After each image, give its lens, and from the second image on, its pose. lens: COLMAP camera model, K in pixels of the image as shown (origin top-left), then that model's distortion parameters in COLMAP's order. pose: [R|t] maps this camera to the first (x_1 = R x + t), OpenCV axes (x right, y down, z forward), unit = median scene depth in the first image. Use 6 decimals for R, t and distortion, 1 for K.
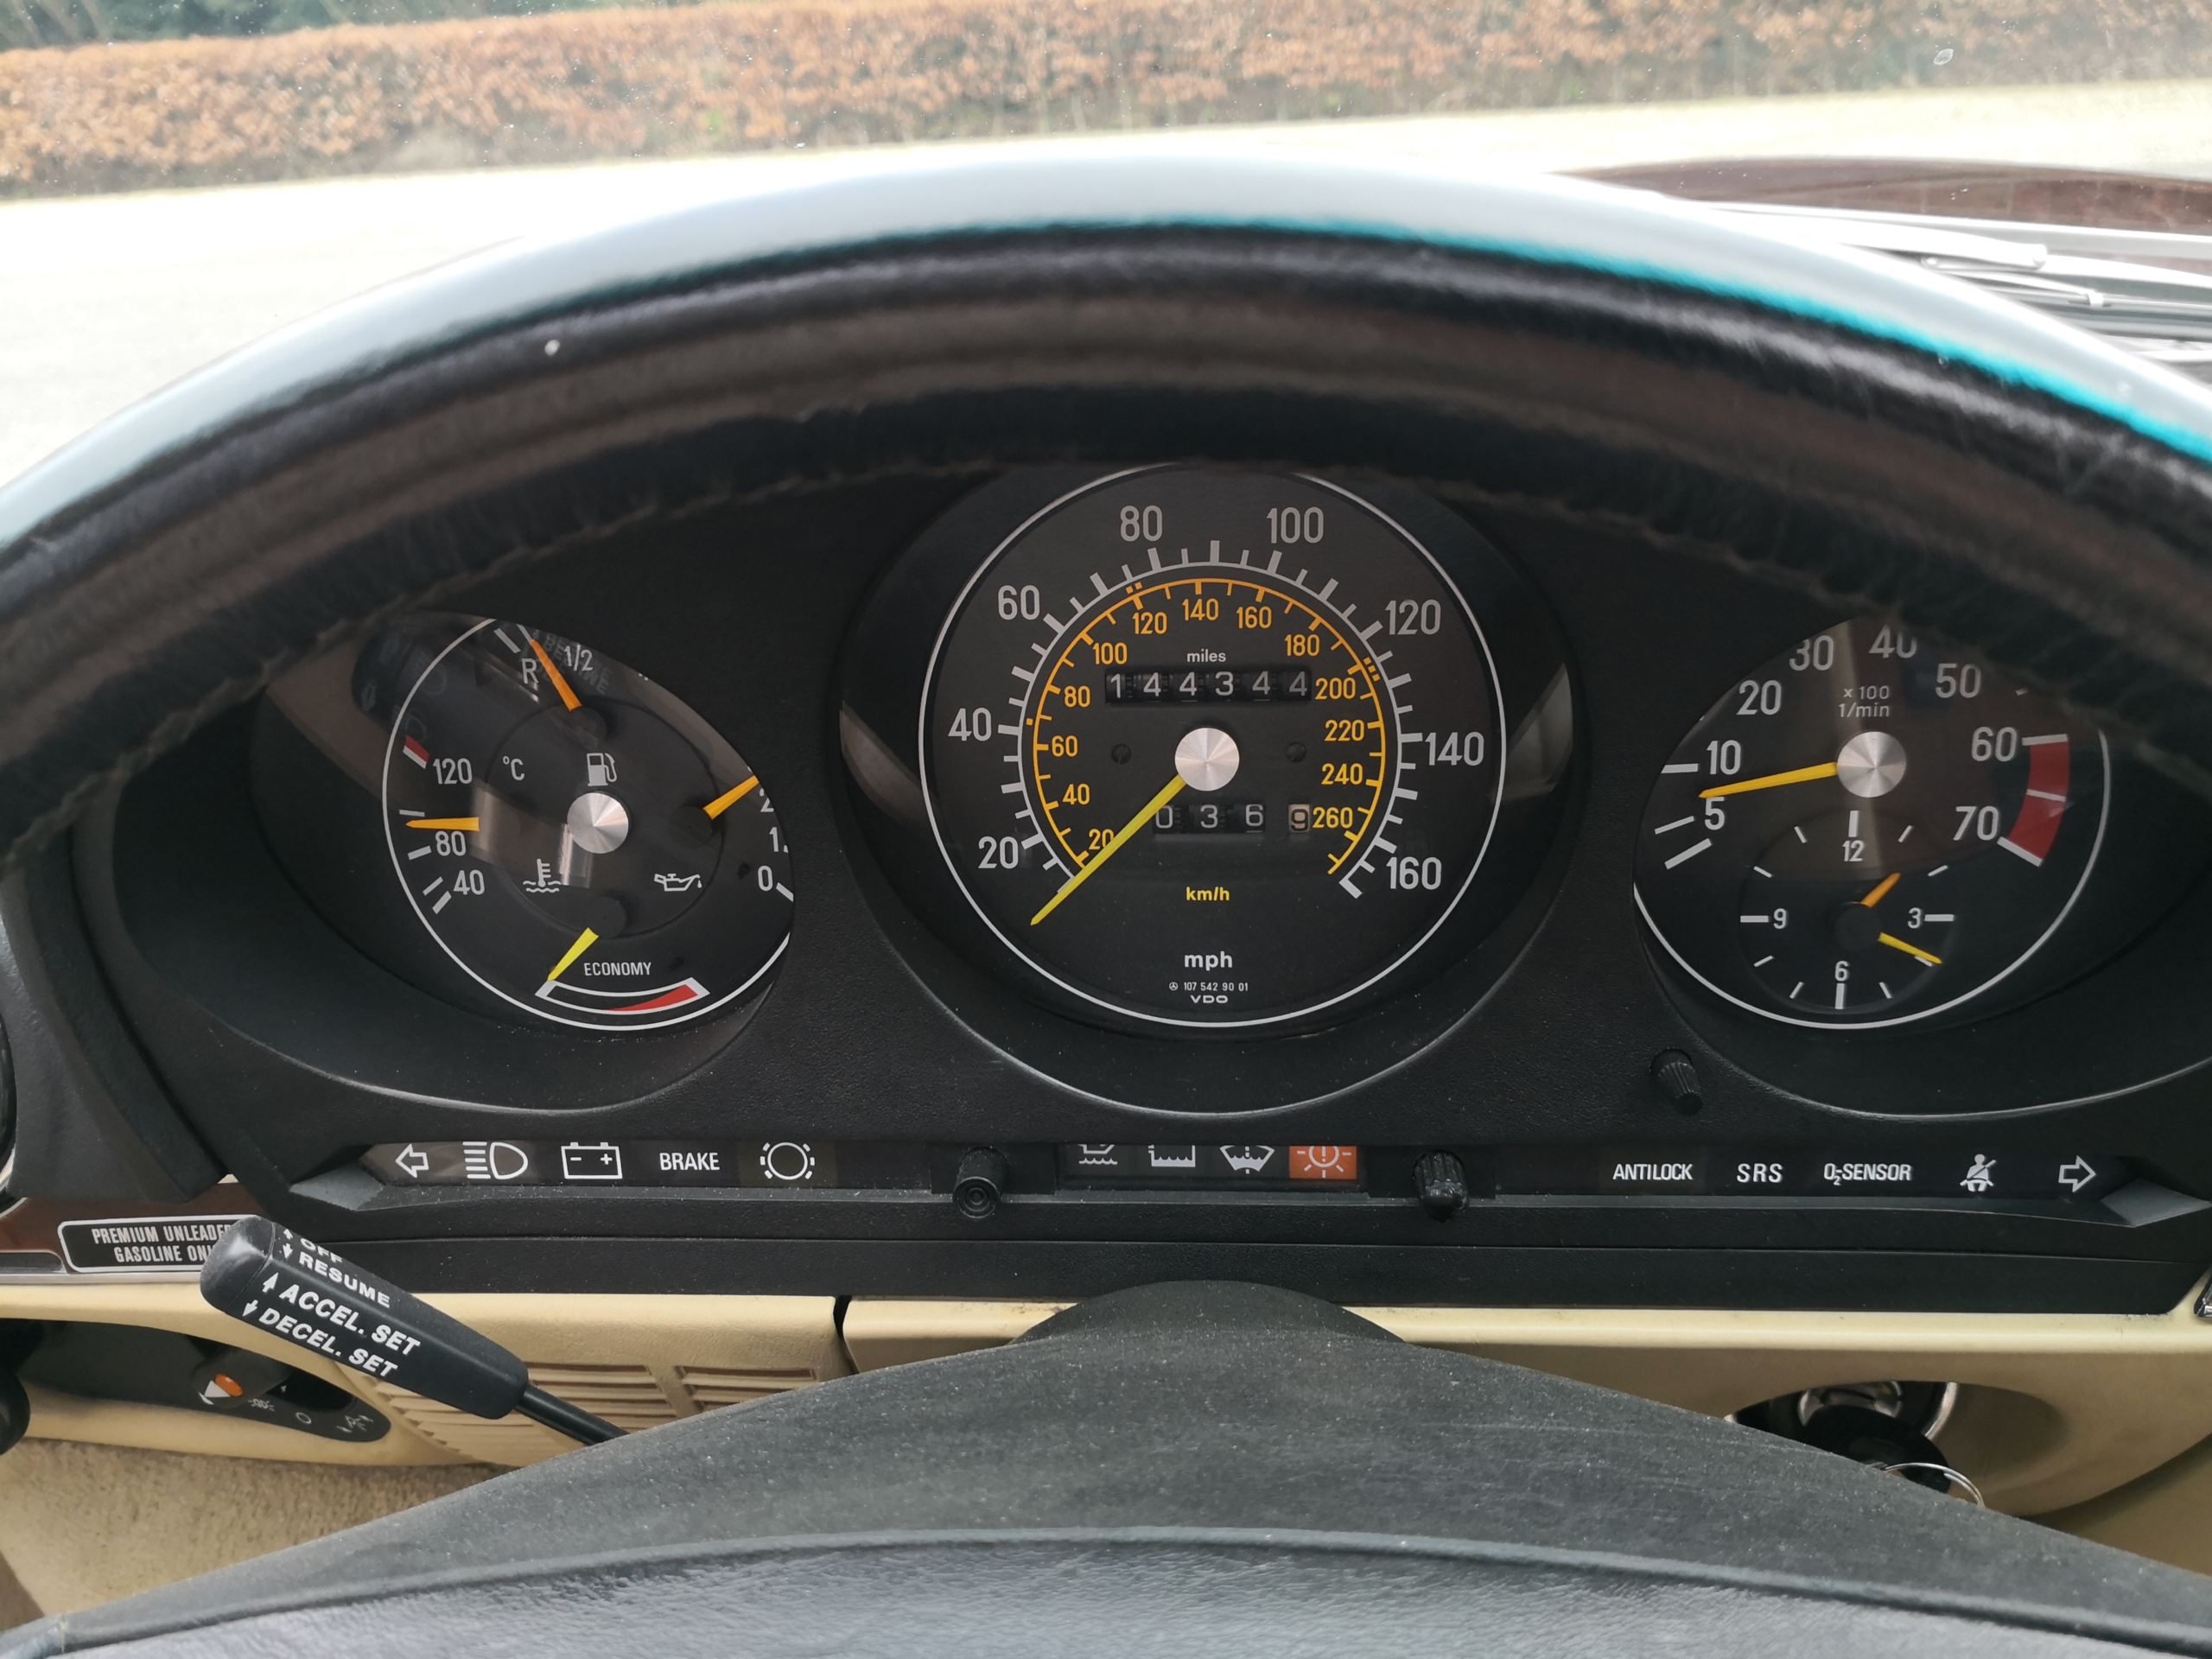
lens RADIAL K [[1799.9, 0, 1127.8], [0, 1799.9, 813.1], [0, 0, 1]] dist [0.010817, -0.031206]
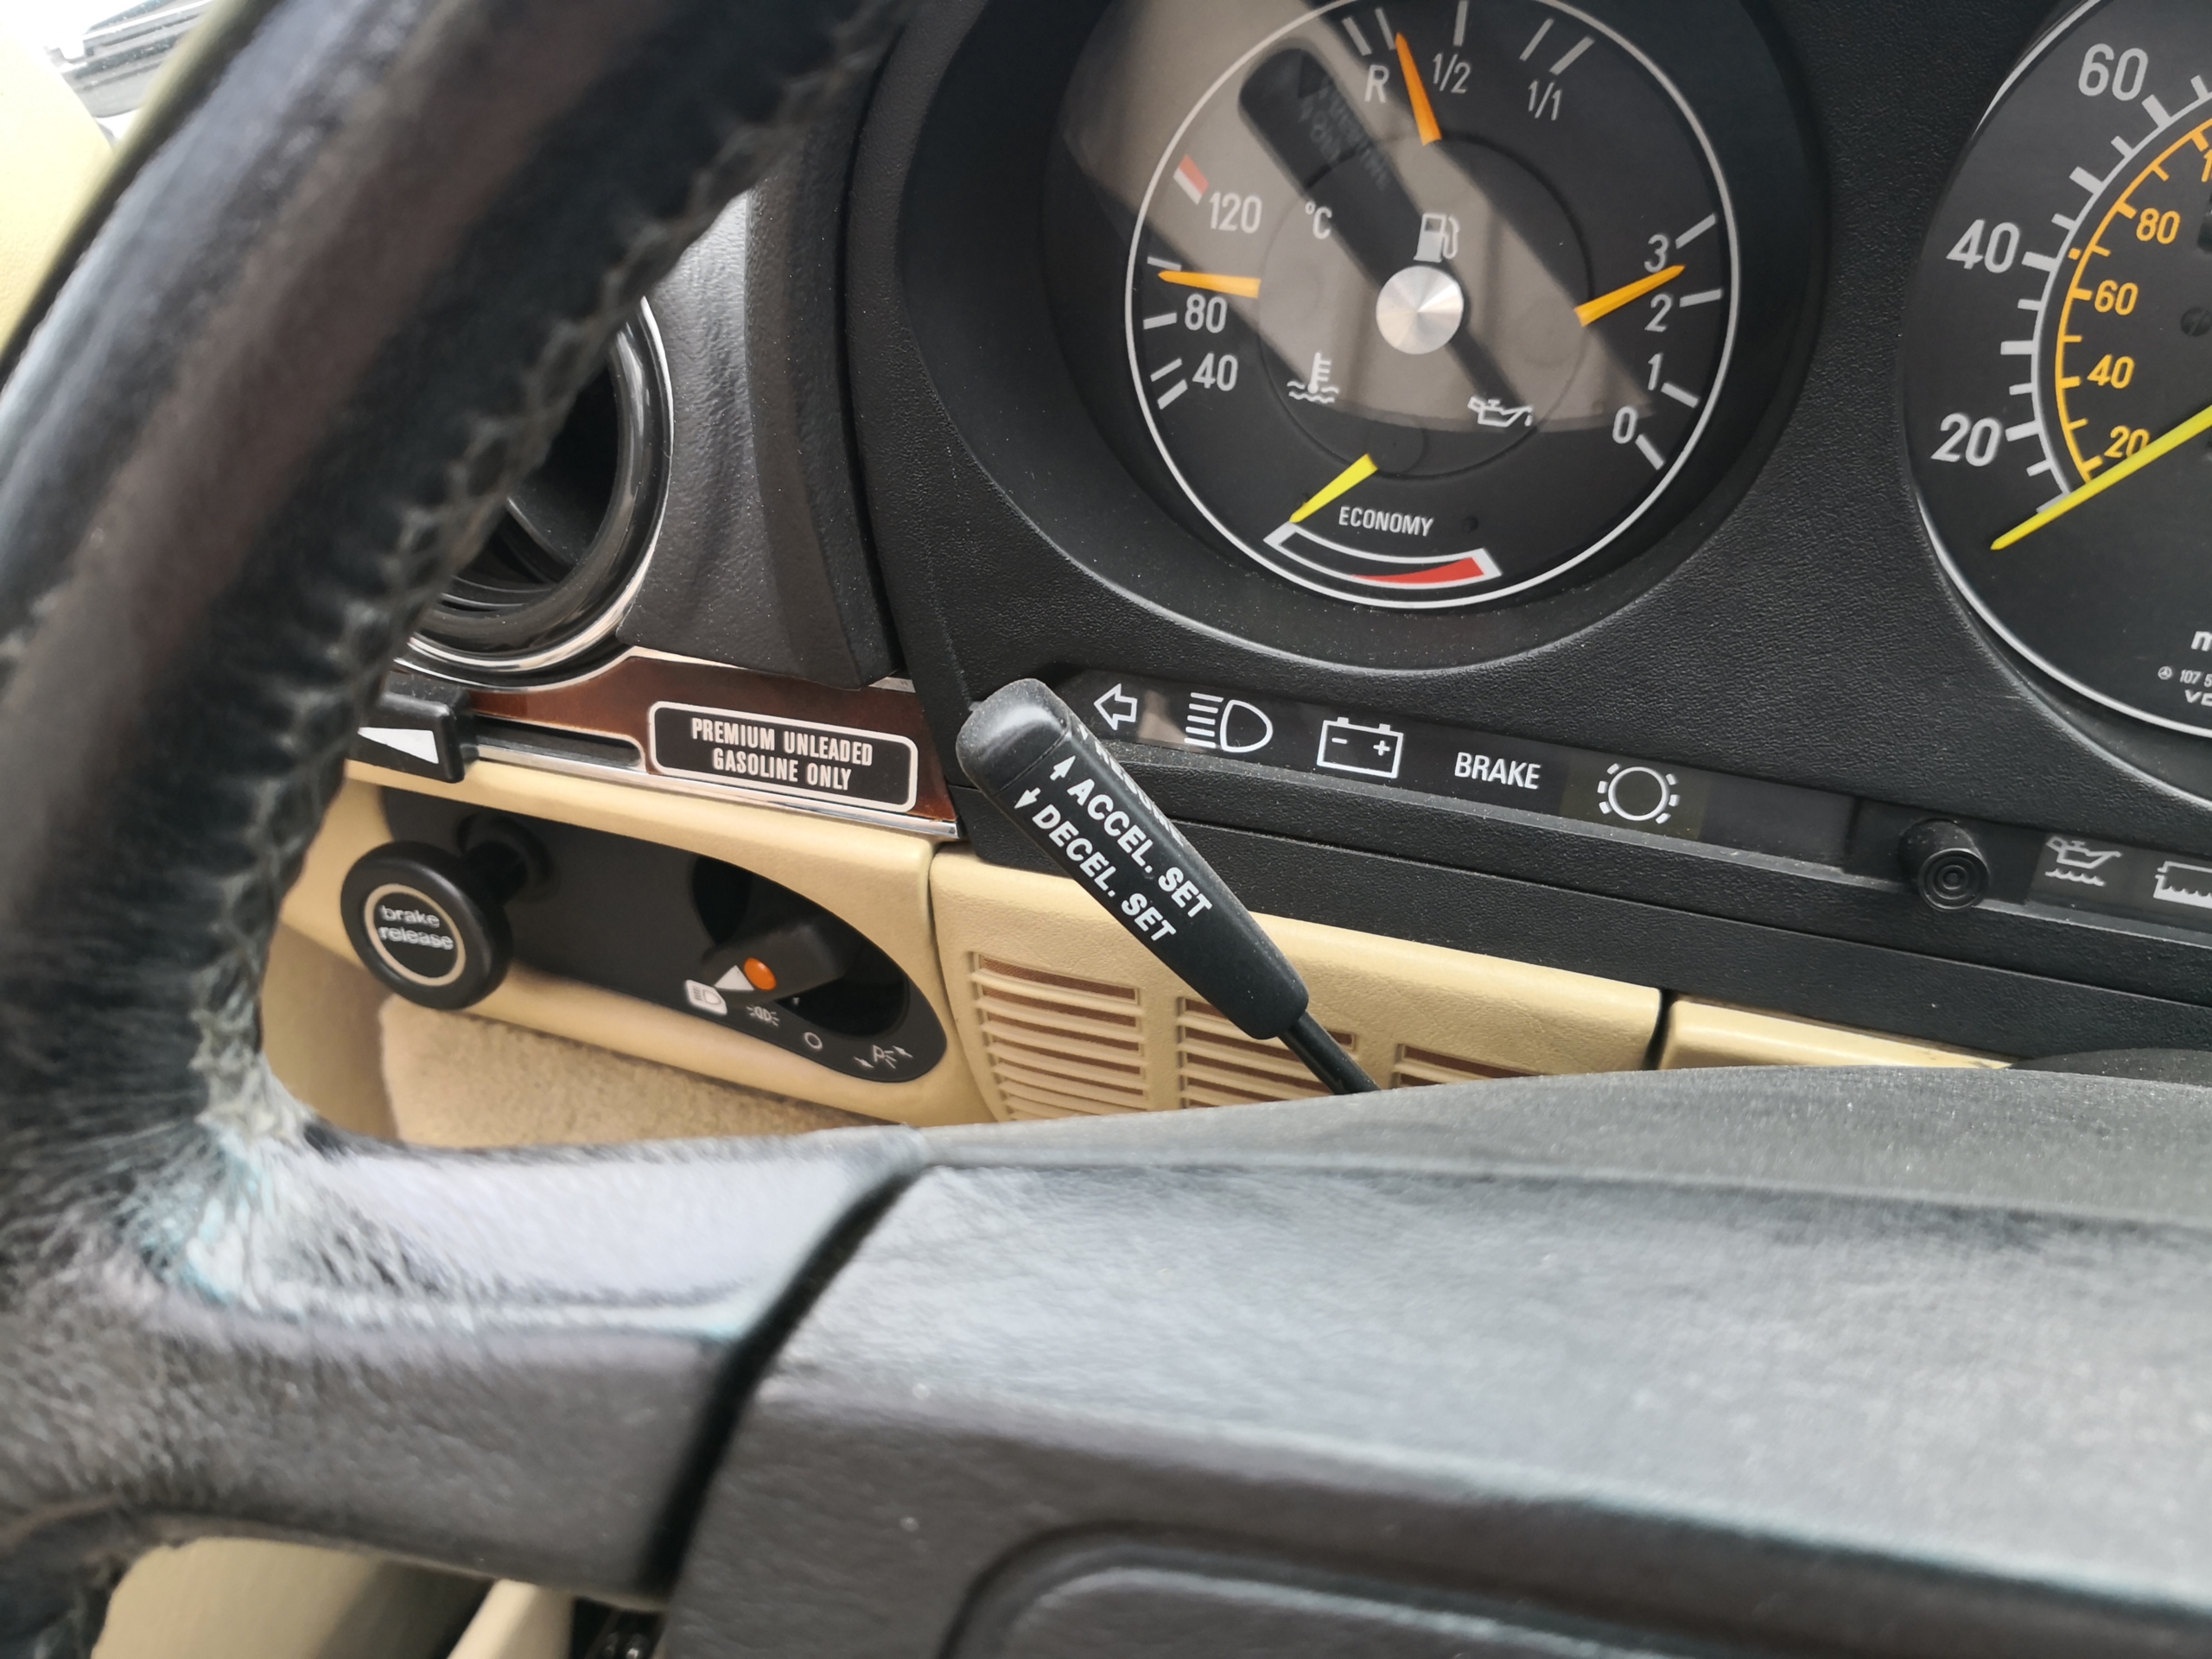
lens RADIAL K [[1799.9, 0, 1096.7], [0, 1799.9, 828.4], [0, 0, 1]] dist [0.010817, -0.031206]
pose [[0.977039, 0.186831, -0.102413, -0.315573], [-0.179943, 0.980973, 0.072888, 0.188034], [0.114082, -0.052786, 0.992068, 0.249211]]
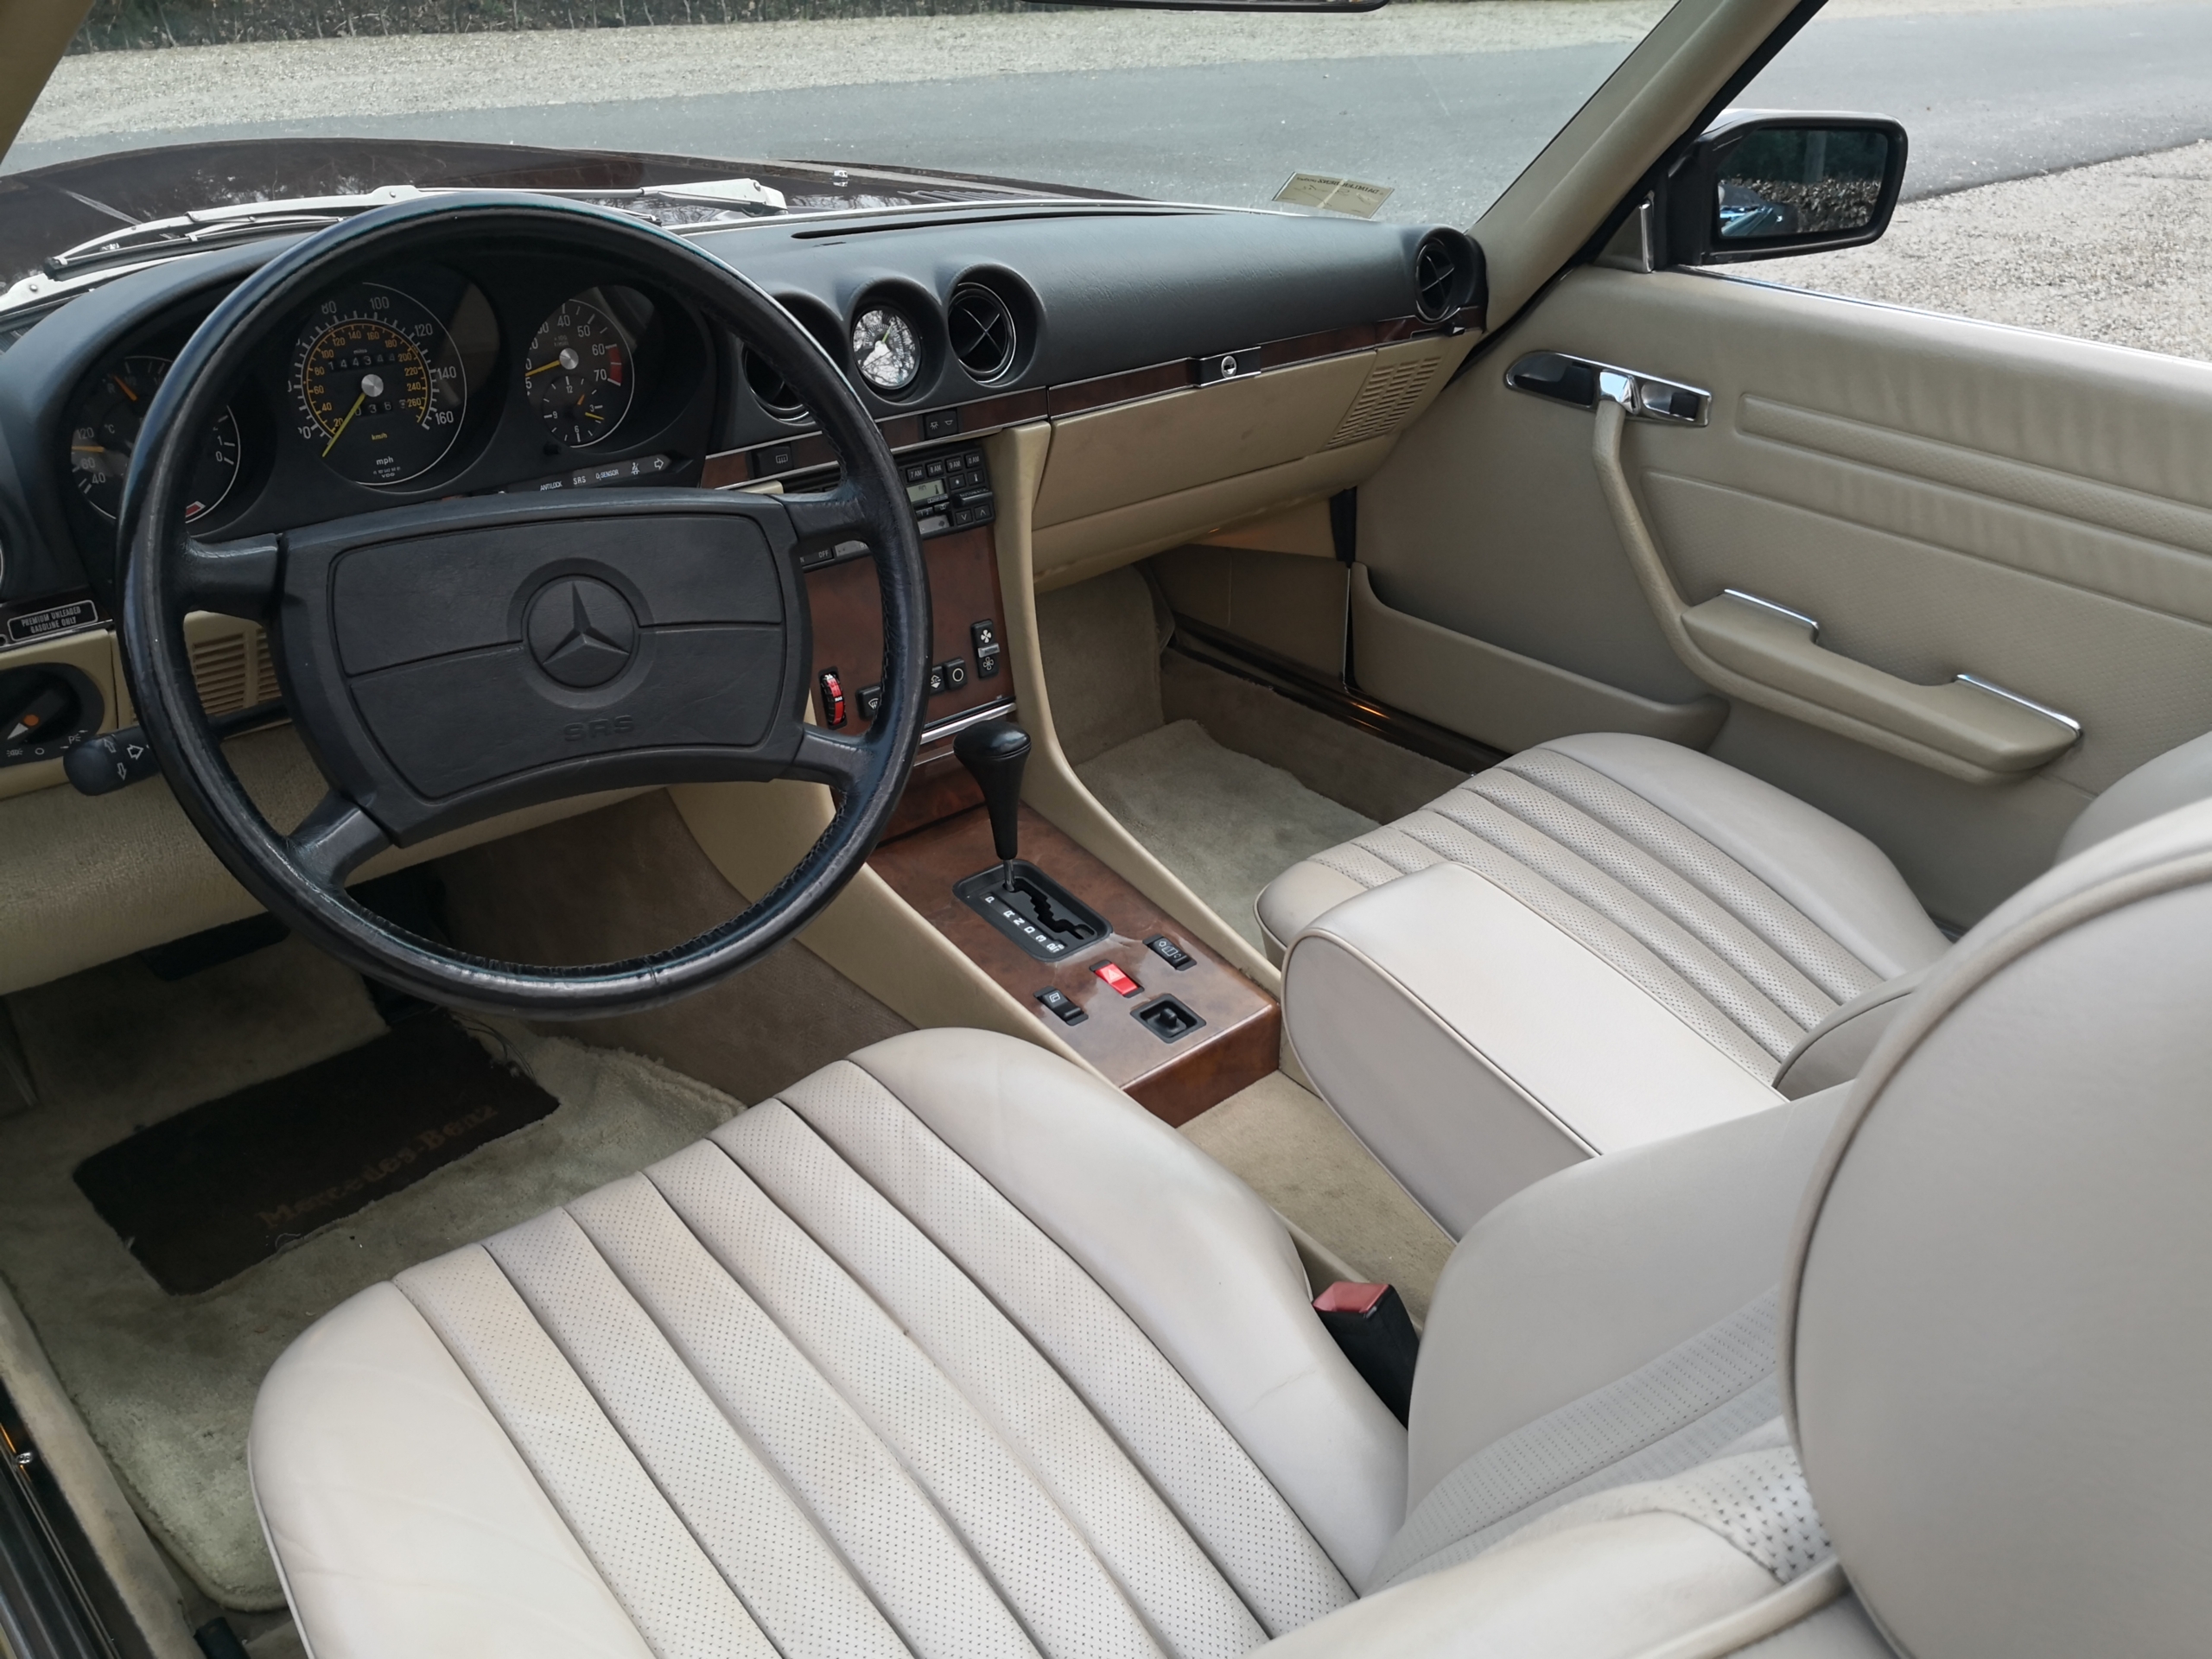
lens RADIAL K [[1799.9, 0, 1109.2], [0, 1799.9, 828.3], [0, 0, 1]] dist [0.010817, -0.031206]
pose [[0.657268, -0.290104, 0.695585, -1.410741], [0.262699, 0.953251, 0.149339, 0.532498], [-0.706391, 0.084574, 0.702751, -1.849746]]
